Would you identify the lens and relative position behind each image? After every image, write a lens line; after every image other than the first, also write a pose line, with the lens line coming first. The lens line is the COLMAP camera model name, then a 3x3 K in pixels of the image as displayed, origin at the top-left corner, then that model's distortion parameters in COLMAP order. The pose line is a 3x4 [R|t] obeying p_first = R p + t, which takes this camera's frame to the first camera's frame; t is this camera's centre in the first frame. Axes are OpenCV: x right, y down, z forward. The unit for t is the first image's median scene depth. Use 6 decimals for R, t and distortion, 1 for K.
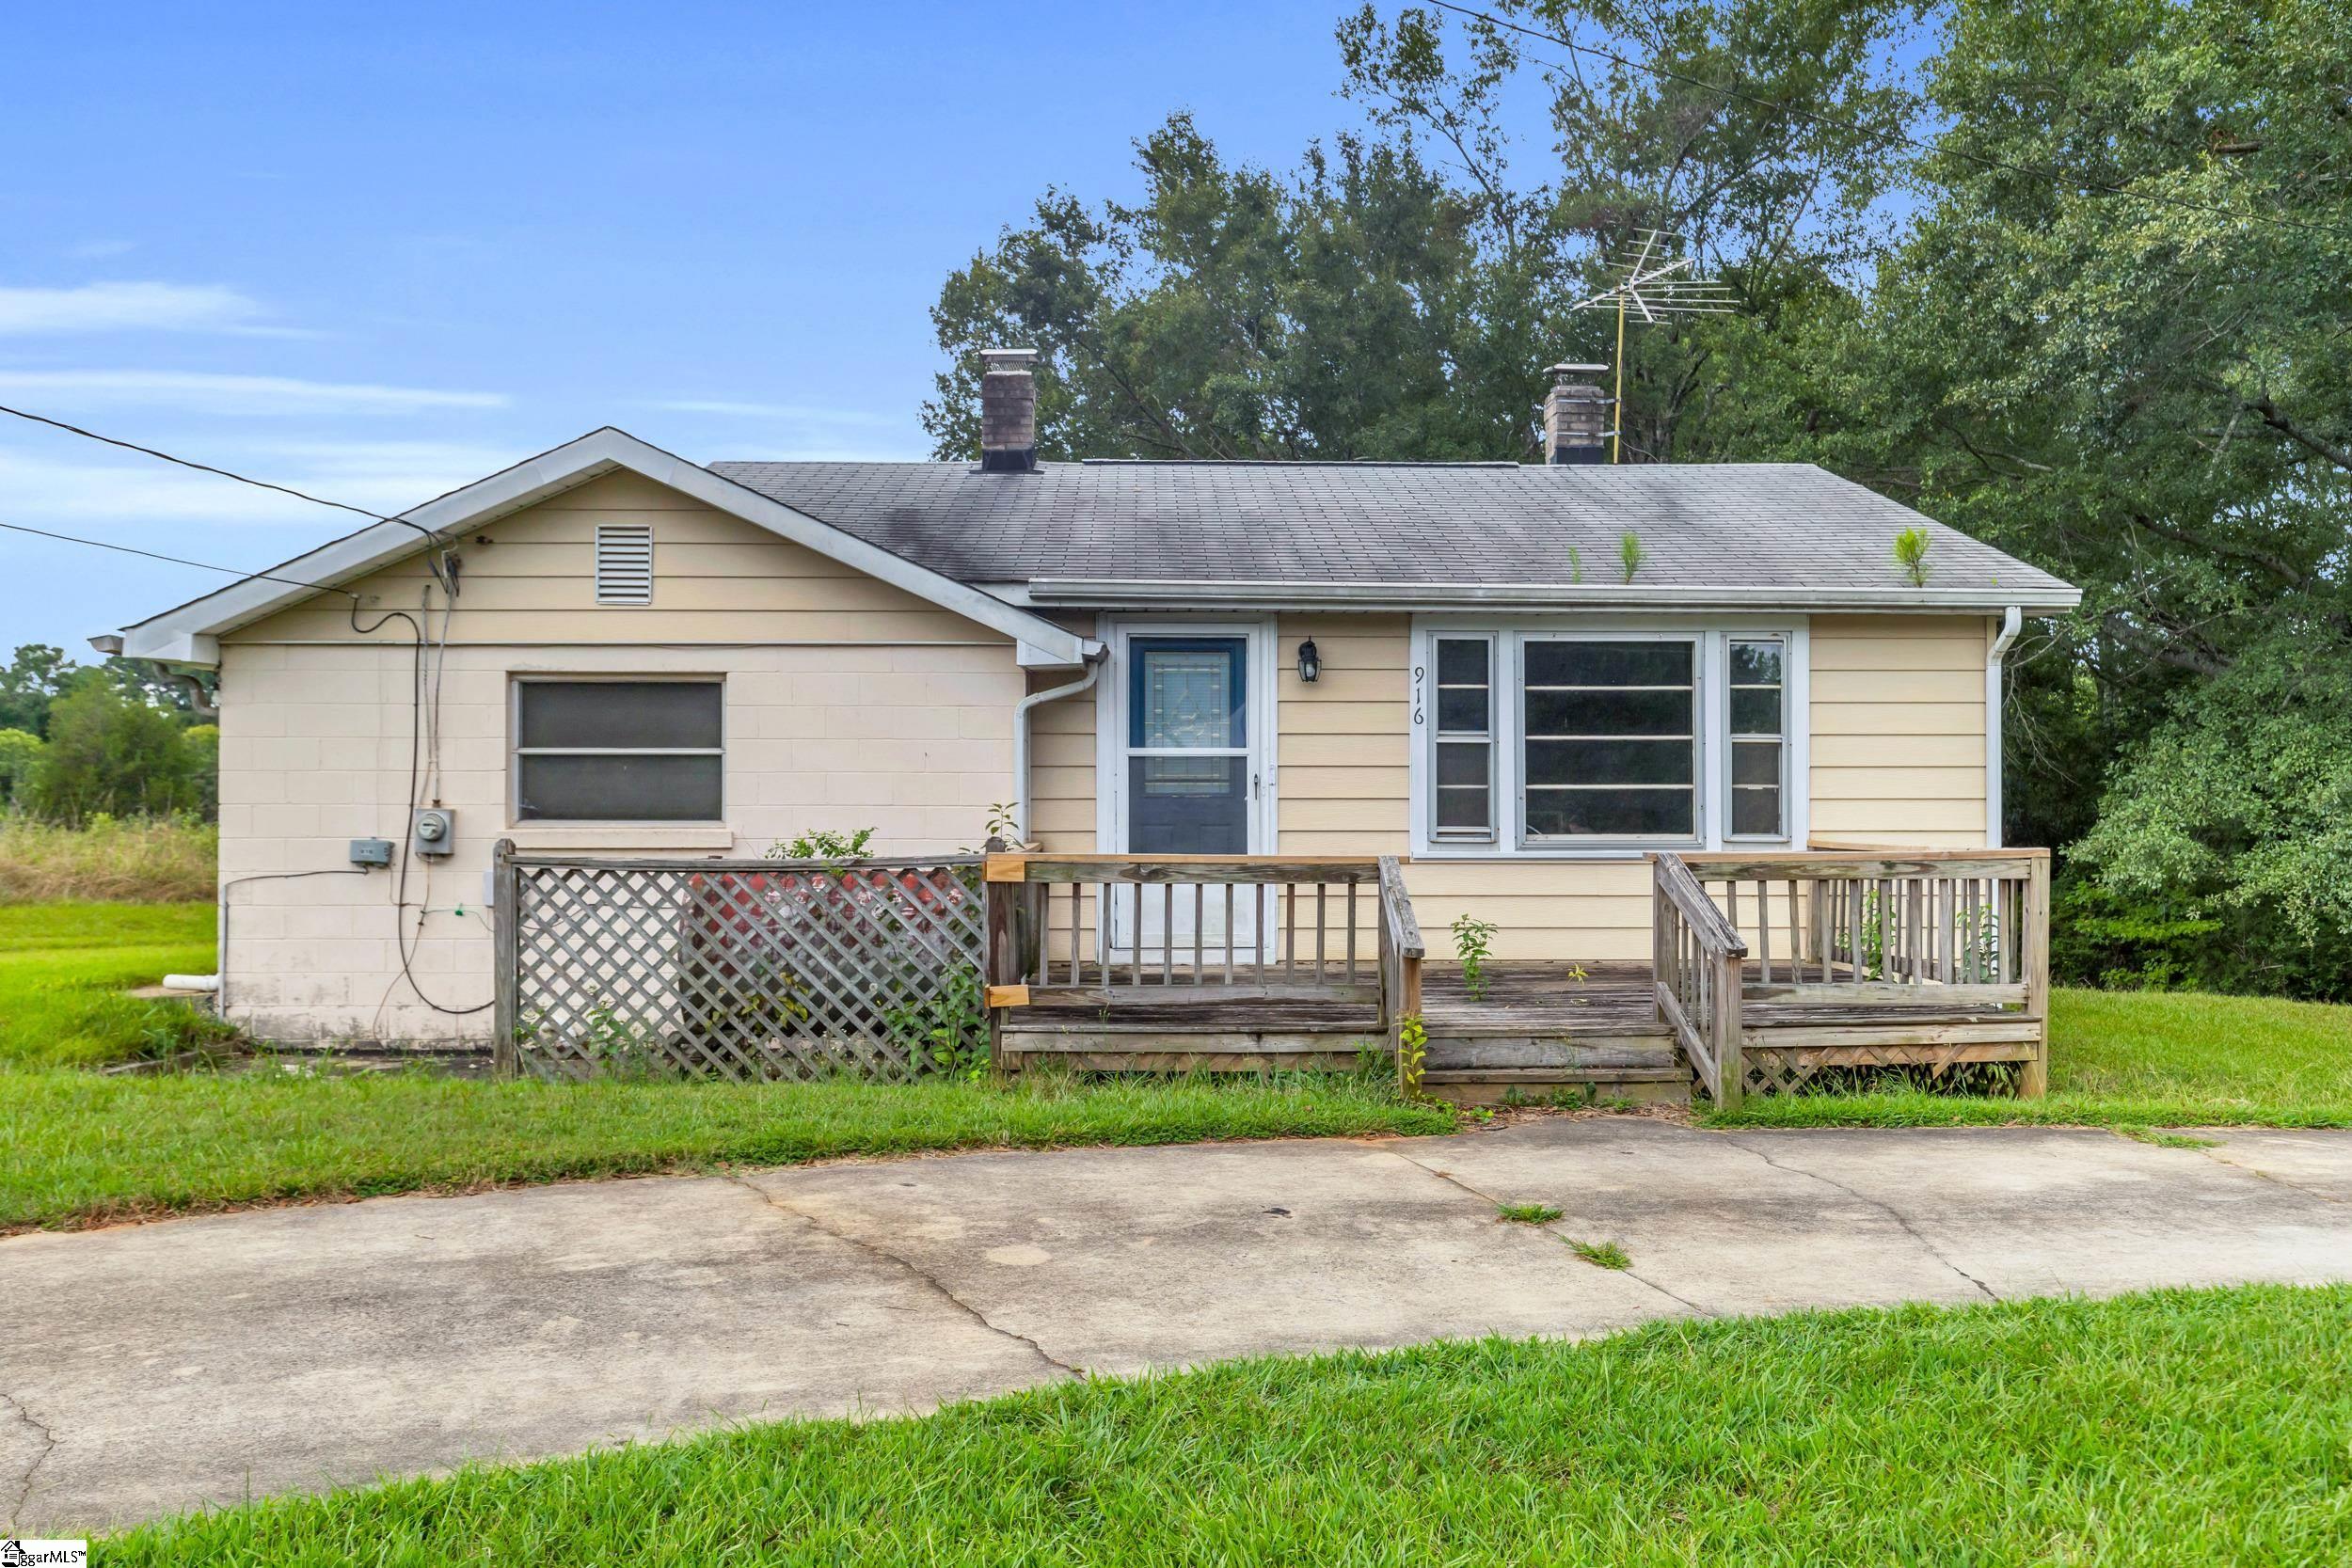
lens RADIAL K [[1952.4, 0, 1176.1], [0, 1952.4, 790.8], [0, 0, 1]] dist [0.007076, 0.000150]
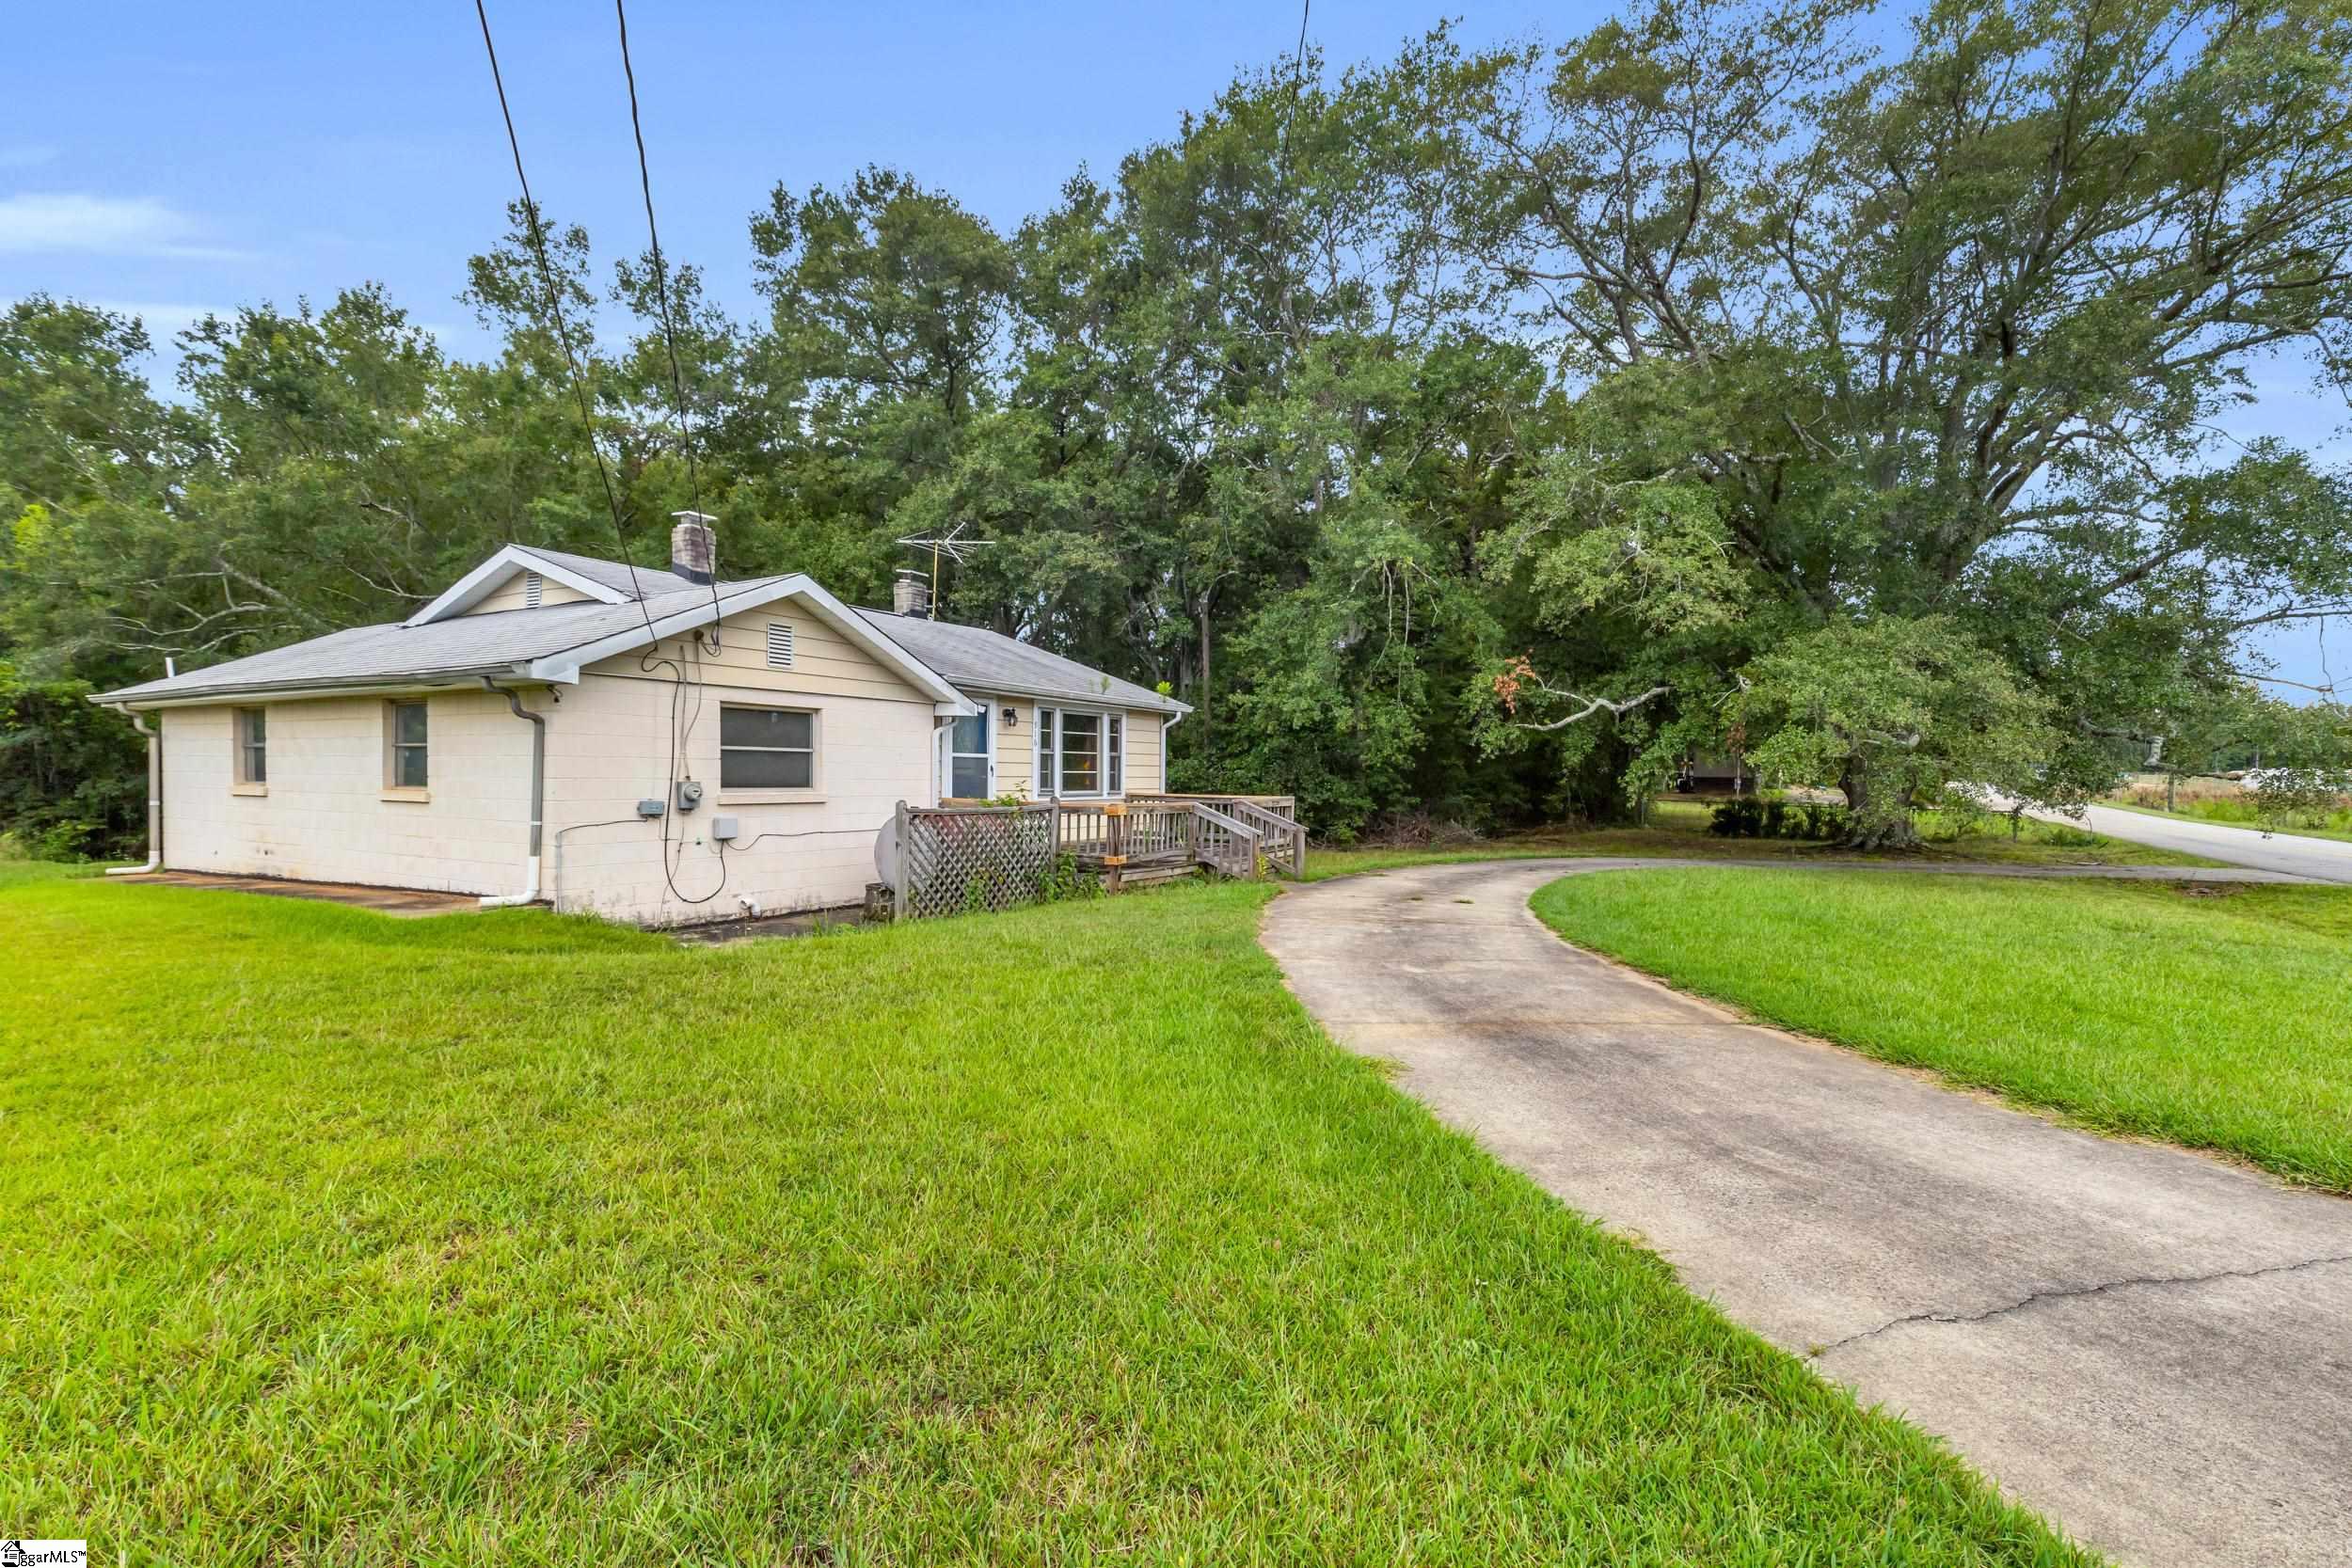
lens RADIAL K [[1089.6, 0, 1176.6], [0, 1089.6, 784.4], [0, 0, 1]] dist [-0.000164, 0.000005]
pose [[0.514976, -0.003232, 0.857198, -0.944988], [-0.025561, 0.999490, 0.019125, -0.016440], [-0.856823, -0.031760, 0.514631, 0.163000]]
